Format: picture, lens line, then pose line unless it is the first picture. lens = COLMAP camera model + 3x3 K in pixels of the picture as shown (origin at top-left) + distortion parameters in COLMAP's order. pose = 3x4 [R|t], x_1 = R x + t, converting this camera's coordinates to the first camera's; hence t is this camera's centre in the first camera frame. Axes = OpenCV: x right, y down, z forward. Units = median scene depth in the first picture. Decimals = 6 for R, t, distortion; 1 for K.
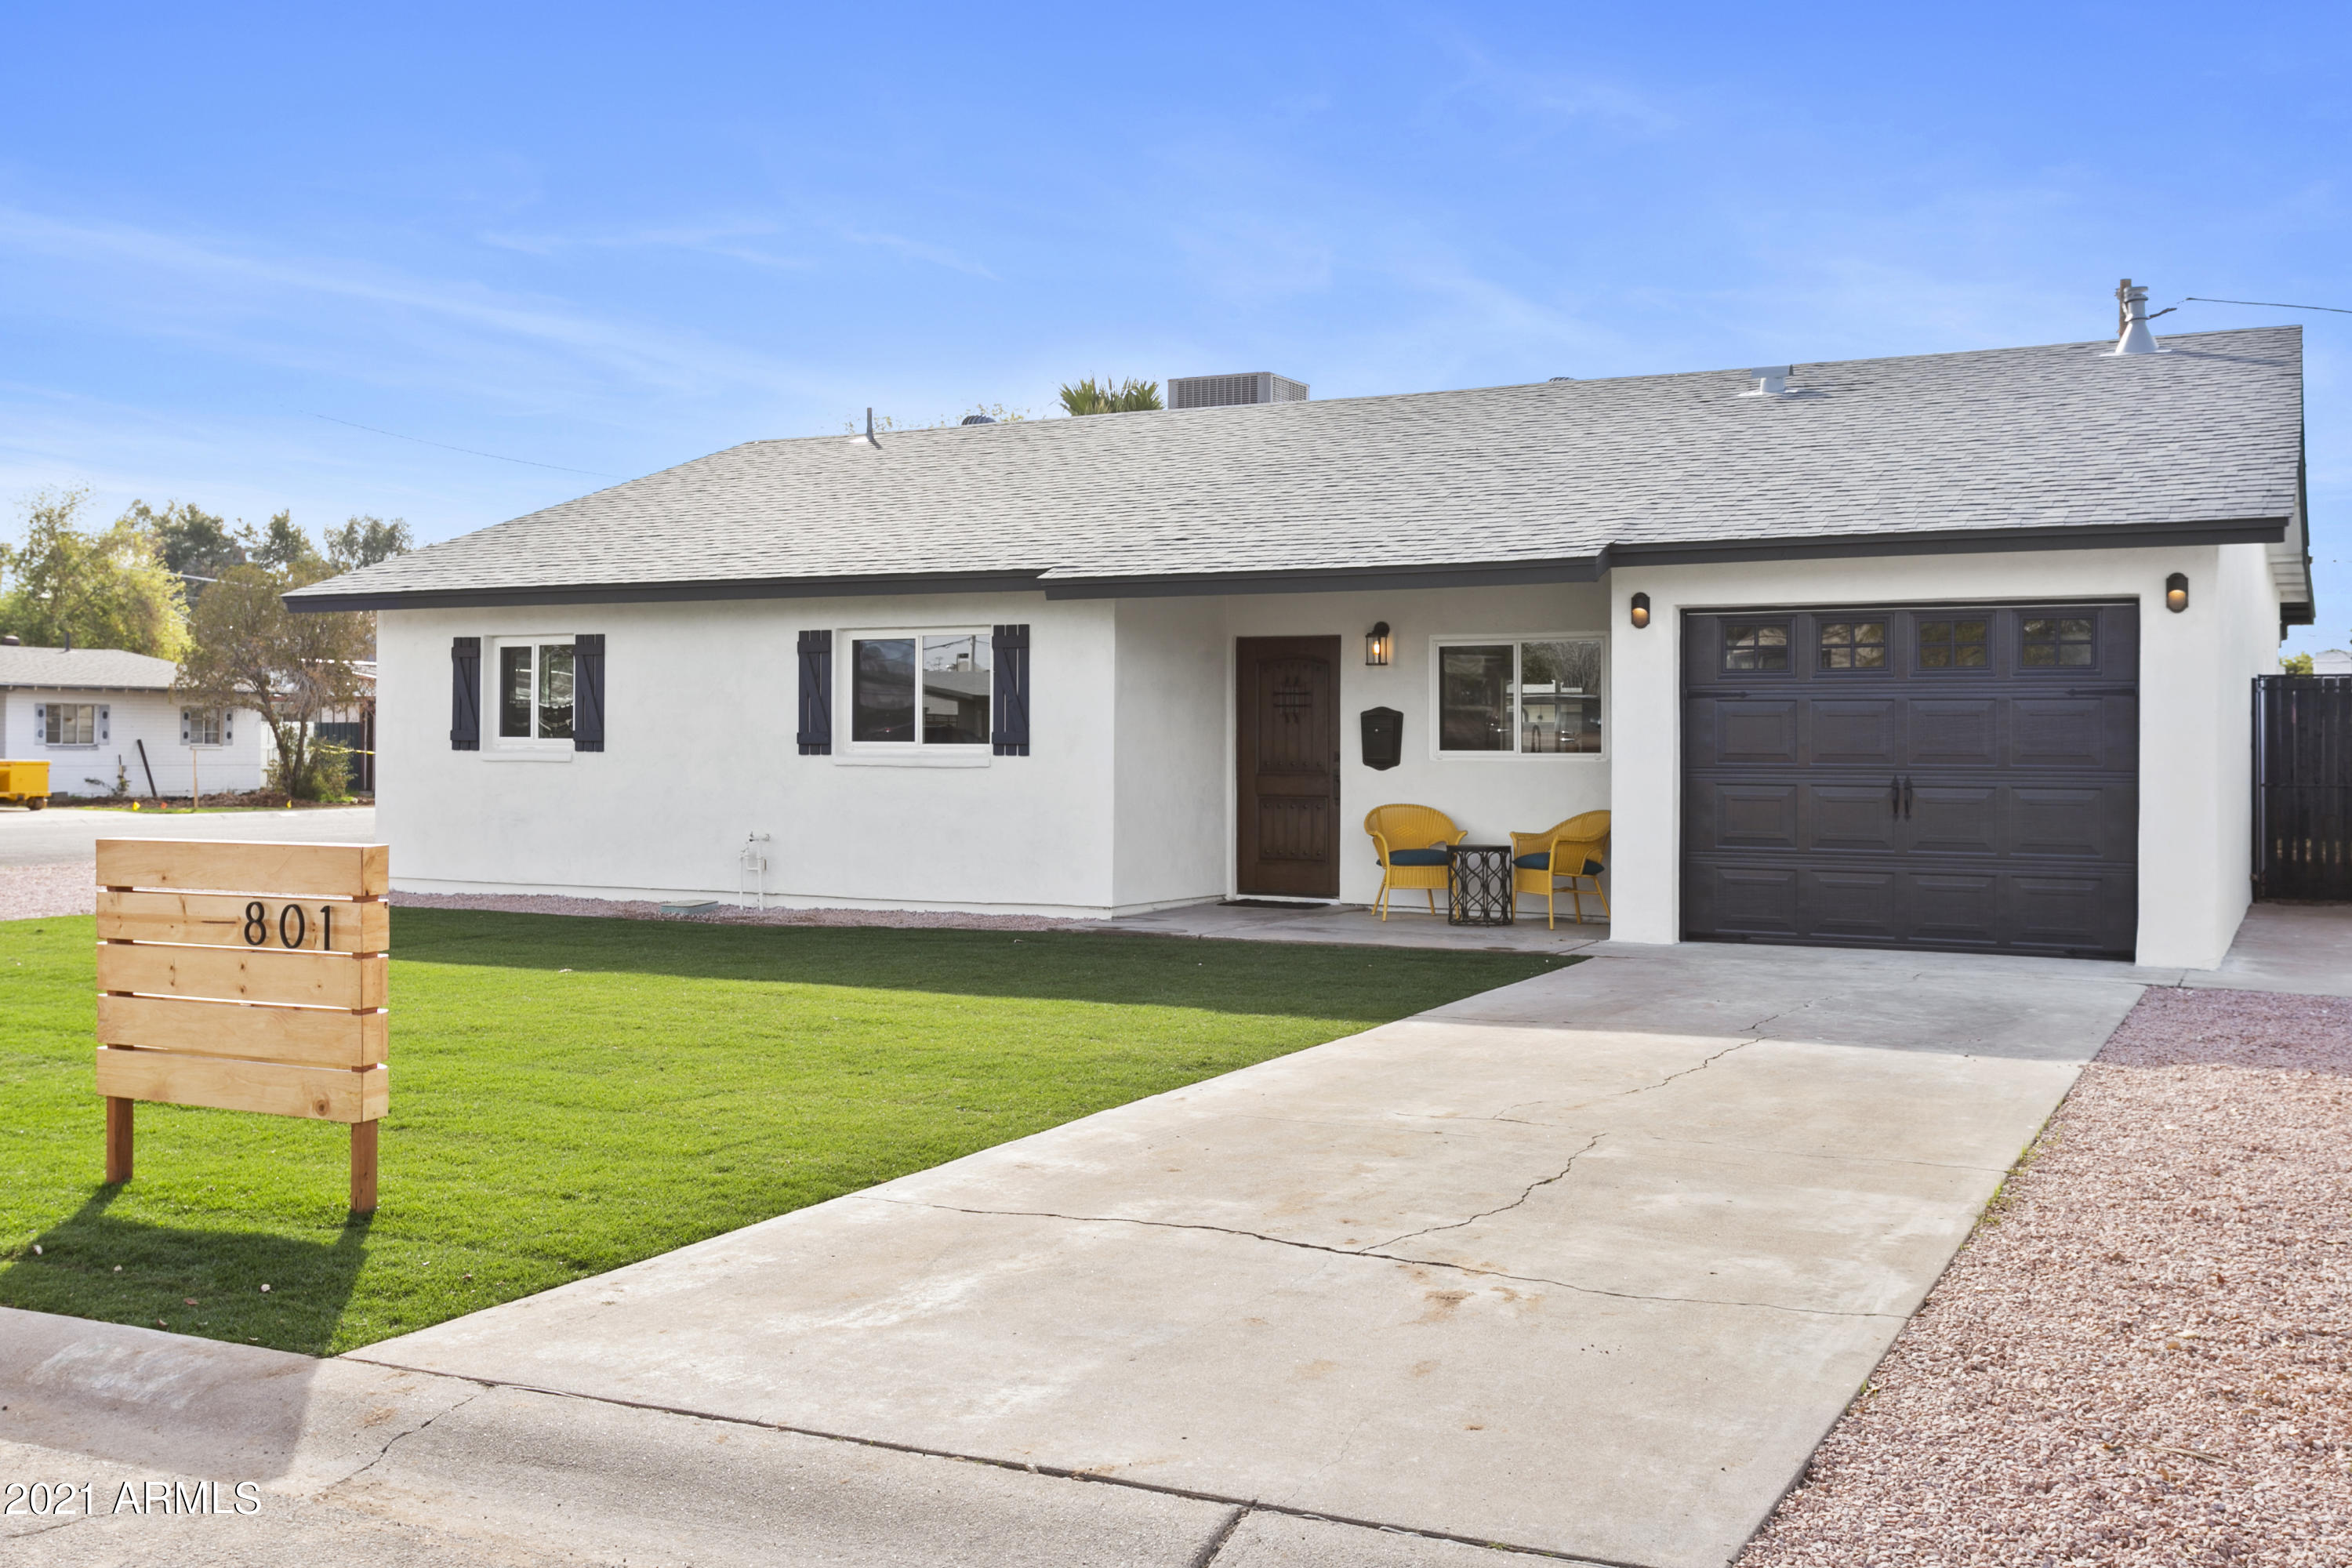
lens RADIAL K [[1882.5, 0, 1449.1], [0, 1882.5, 777.7], [0, 0, 1]] dist [-0.002786, 0.002441]
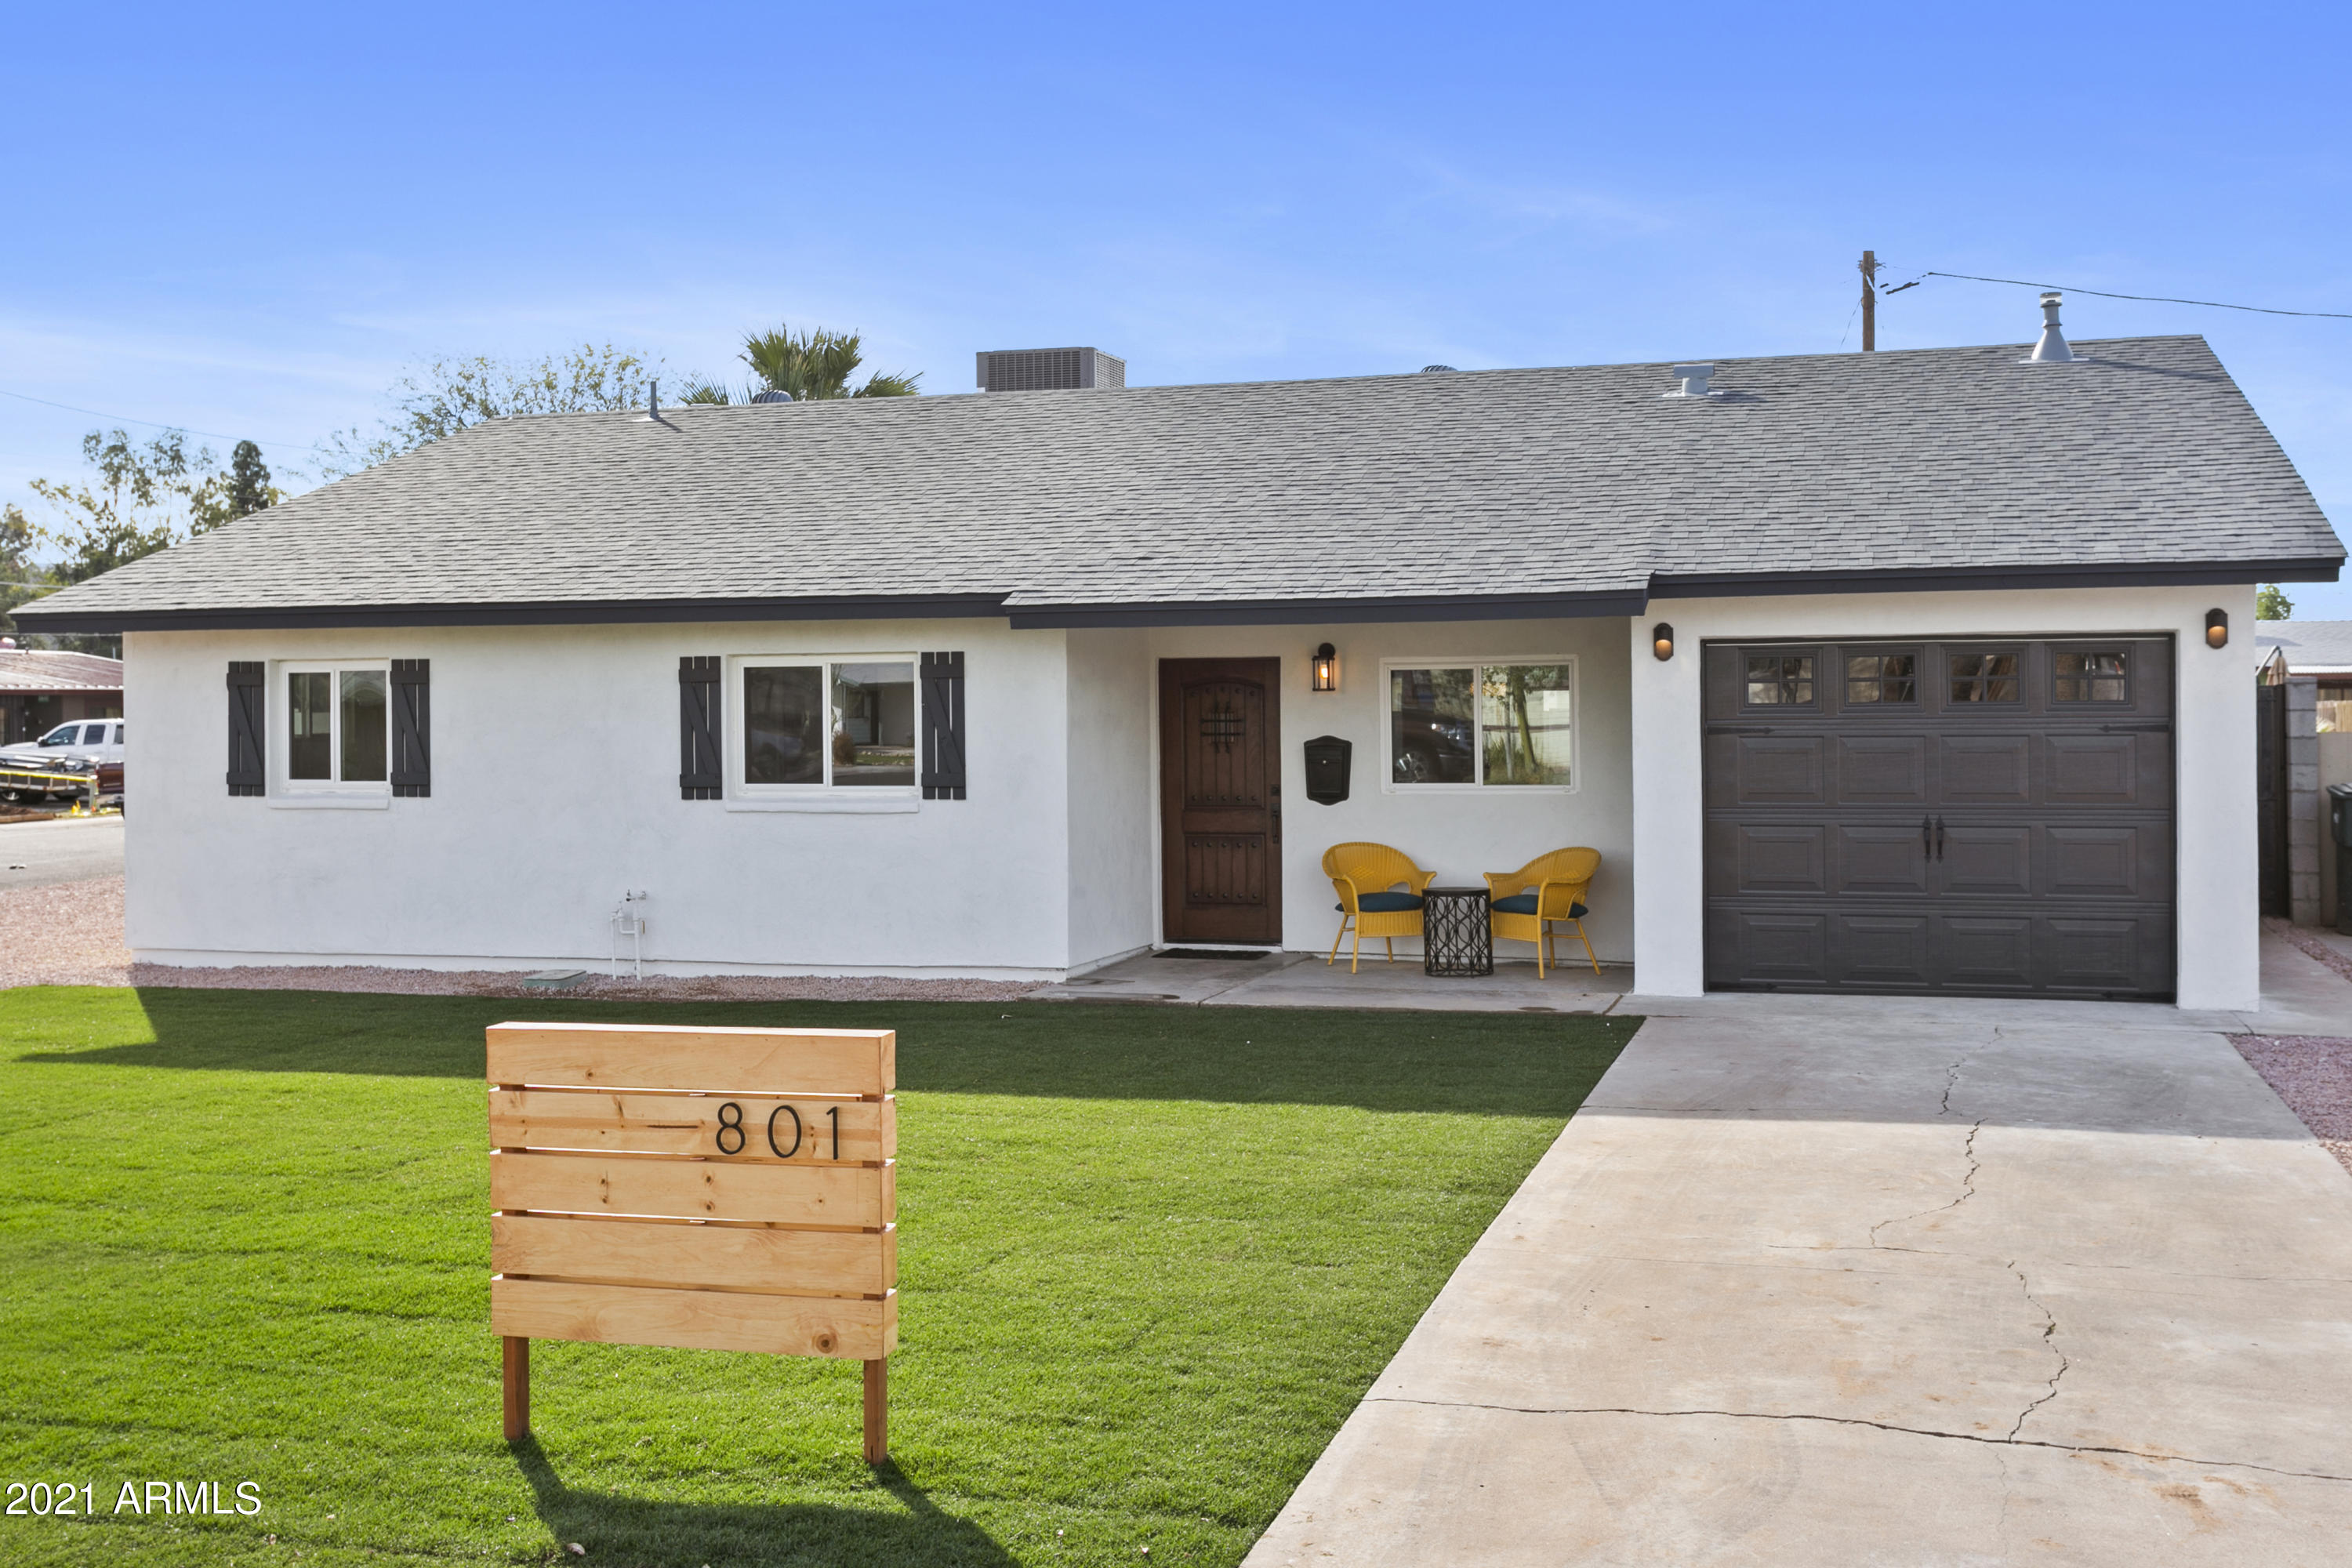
lens RADIAL K [[2027.9, 0, 1491.0], [0, 2027.9, 781.7], [0, 0, 1]] dist [0.000215, 0.000373]
pose [[0.986001, -0.010610, 0.166399, -0.135450], [0.009444, 0.999925, 0.007797, -0.024813], [-0.166469, -0.006116, 0.986028, 0.014091]]
